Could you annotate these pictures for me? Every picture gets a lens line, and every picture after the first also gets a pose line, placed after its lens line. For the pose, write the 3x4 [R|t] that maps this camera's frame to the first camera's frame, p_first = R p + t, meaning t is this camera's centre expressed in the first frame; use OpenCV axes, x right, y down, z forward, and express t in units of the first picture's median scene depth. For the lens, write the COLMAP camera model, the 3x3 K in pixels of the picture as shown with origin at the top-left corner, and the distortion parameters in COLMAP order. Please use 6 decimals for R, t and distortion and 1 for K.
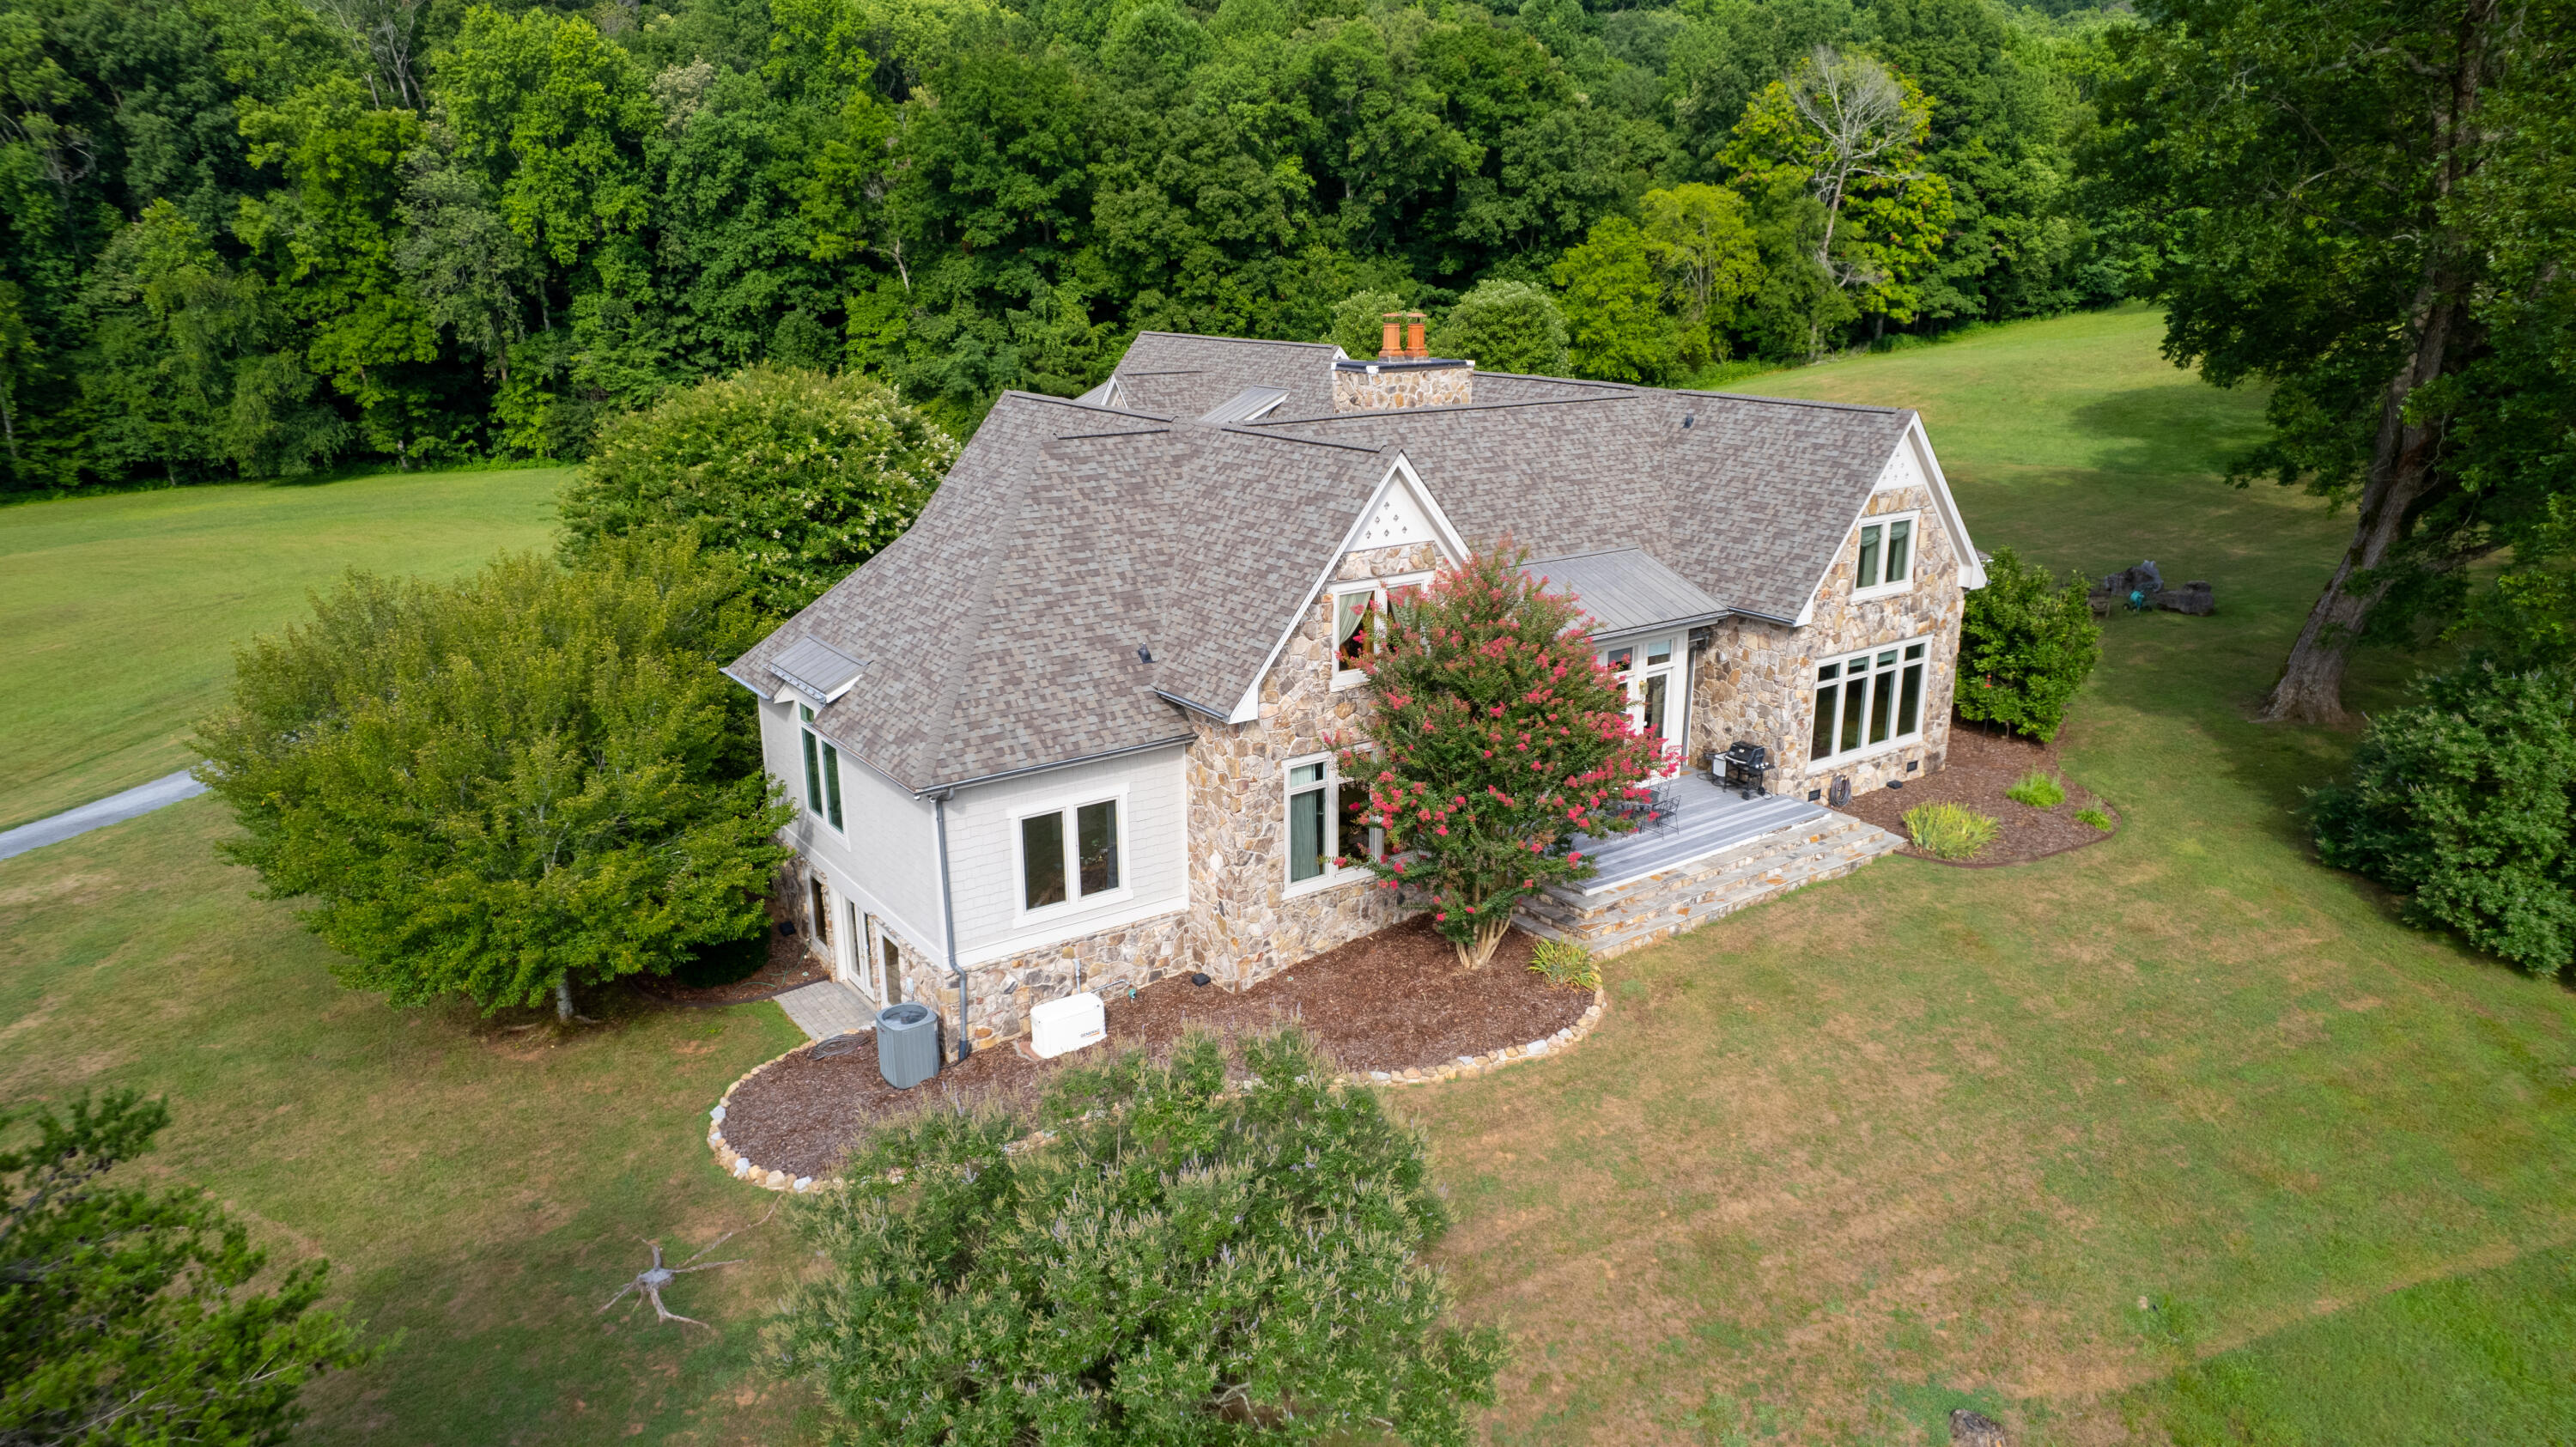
lens RADIAL K [[1644.6, 0, 1303.3], [0, 1644.6, 729.5], [0, 0, 1]] dist [-0.071329, 0.064922]
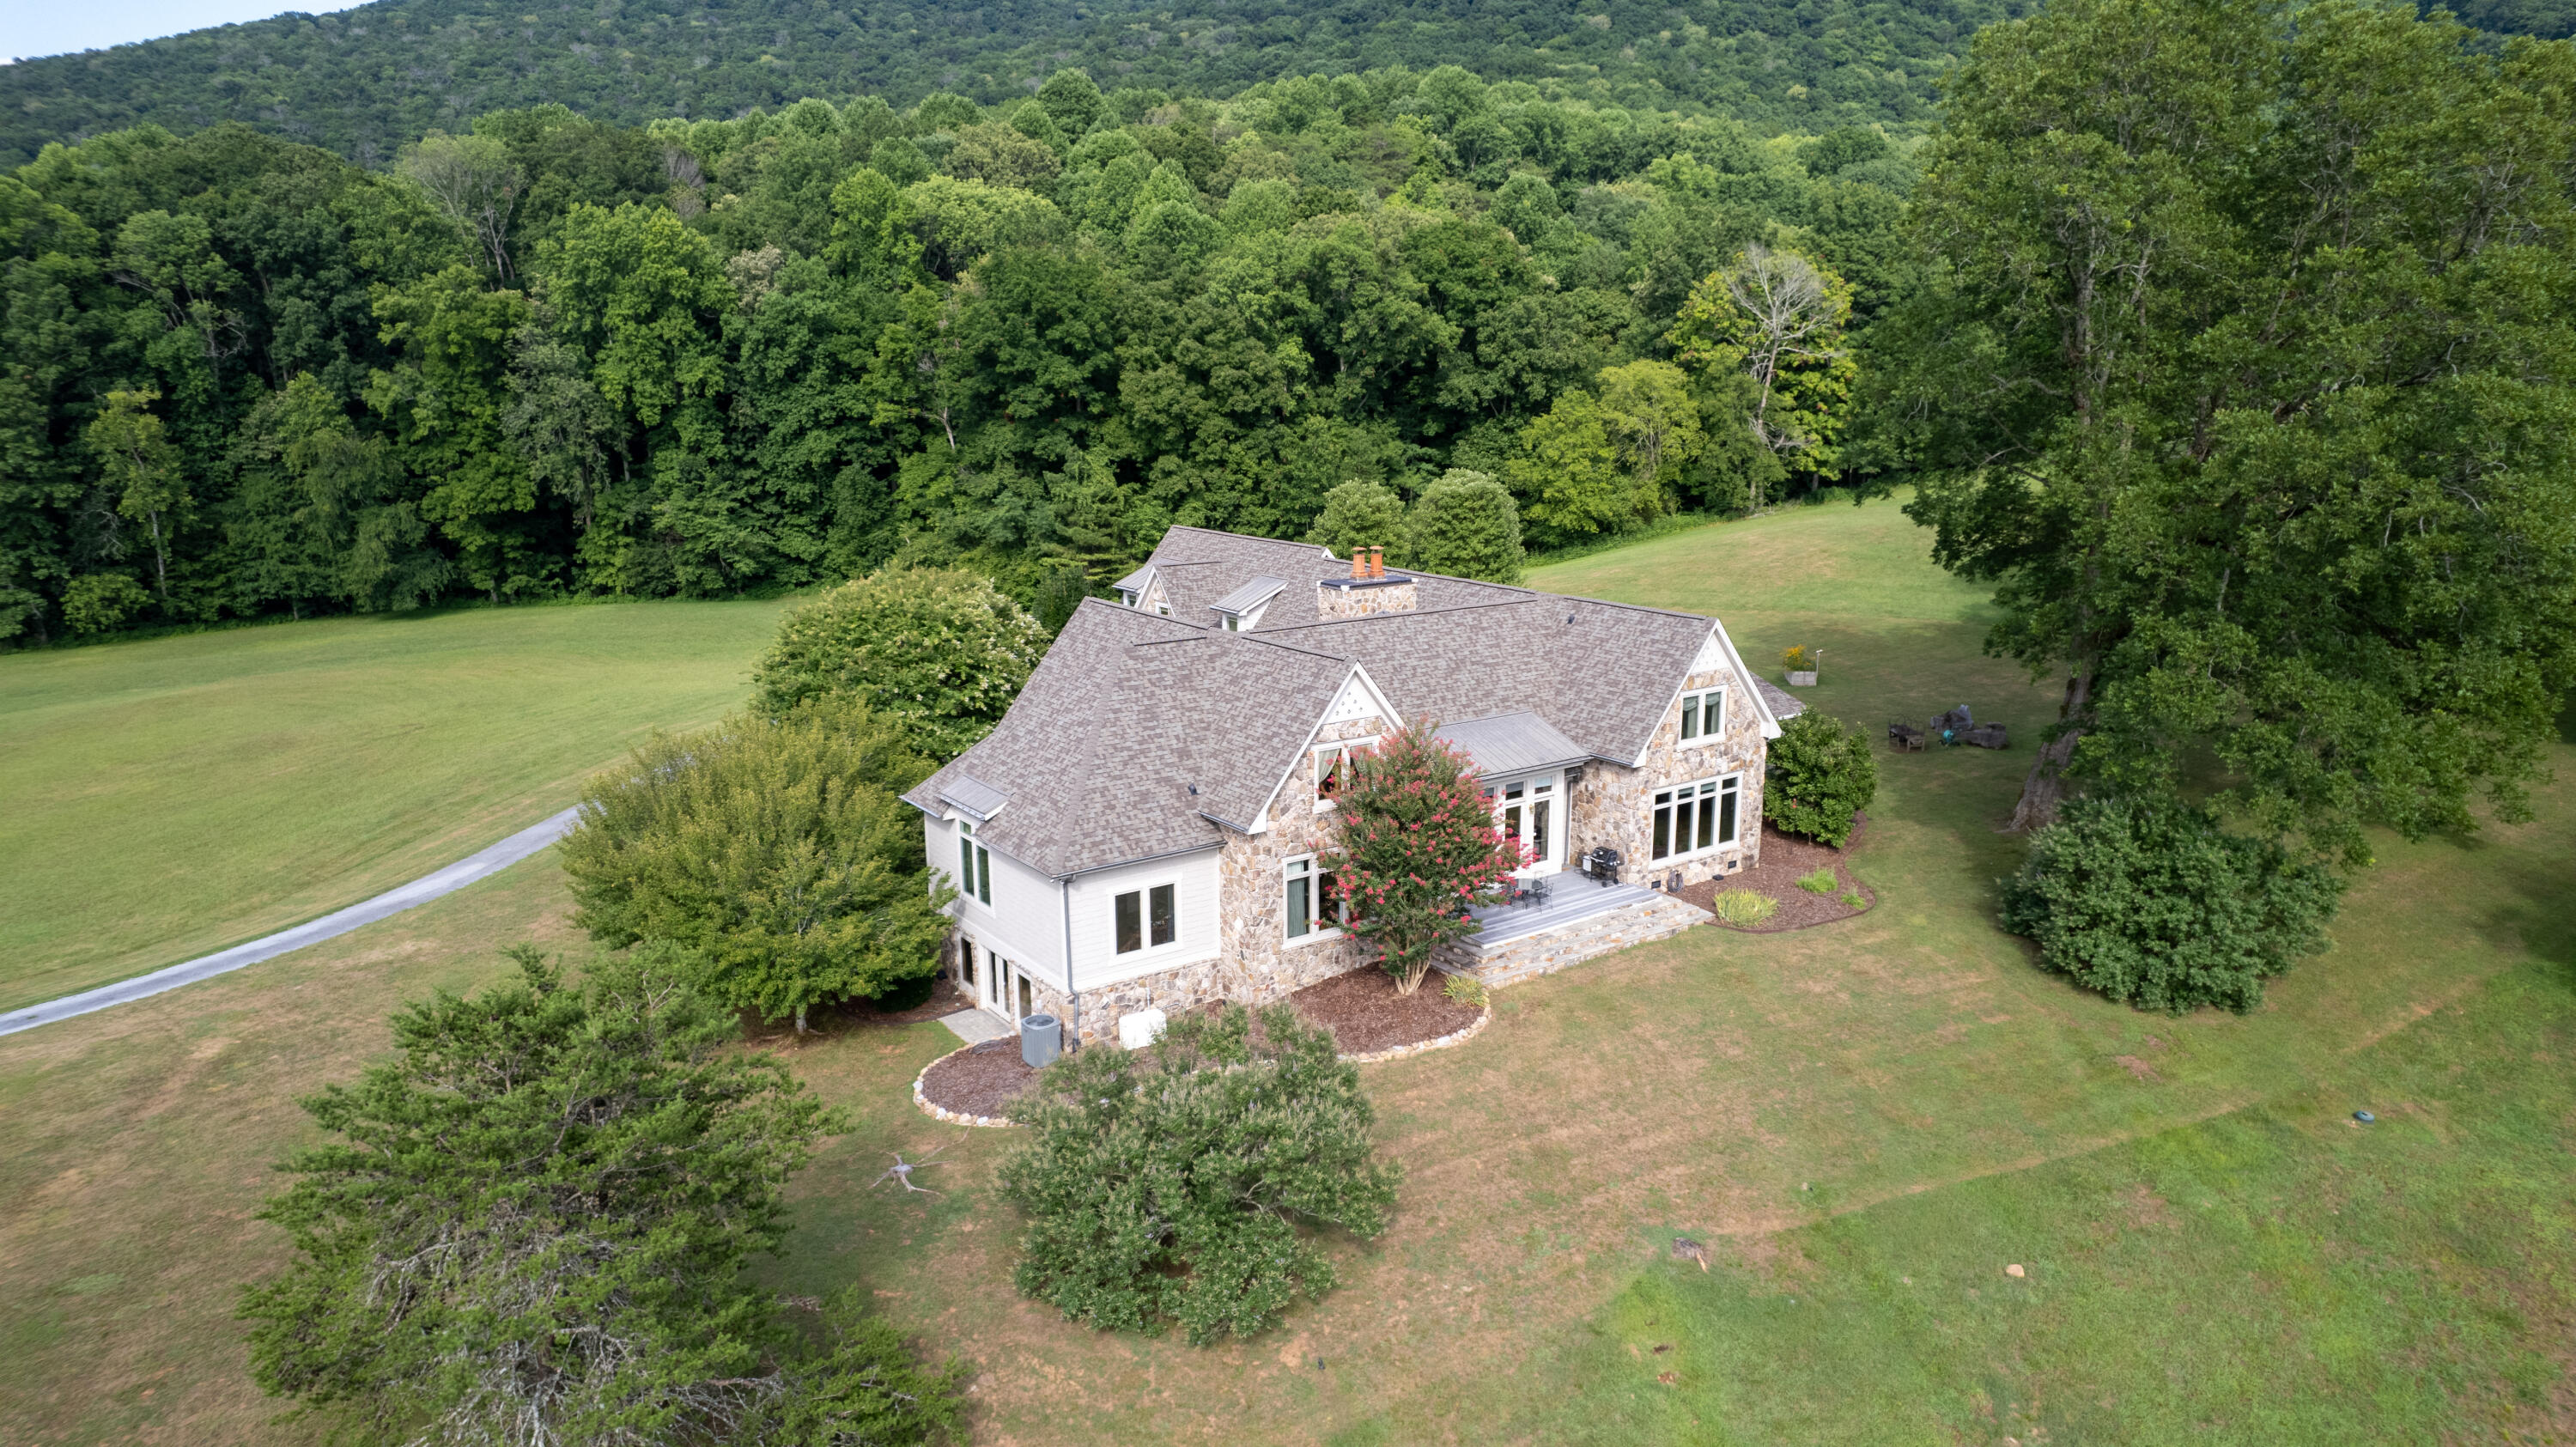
lens RADIAL K [[1644.6, 0, 1305.2], [0, 1644.6, 727.2], [0, 0, 1]] dist [-0.071329, 0.064922]
pose [[1.000000, 0.000404, -0.000306, 0.007288], [-0.000424, 0.997642, -0.068625, 0.001532], [0.000277, 0.068626, 0.997642, -0.423715]]
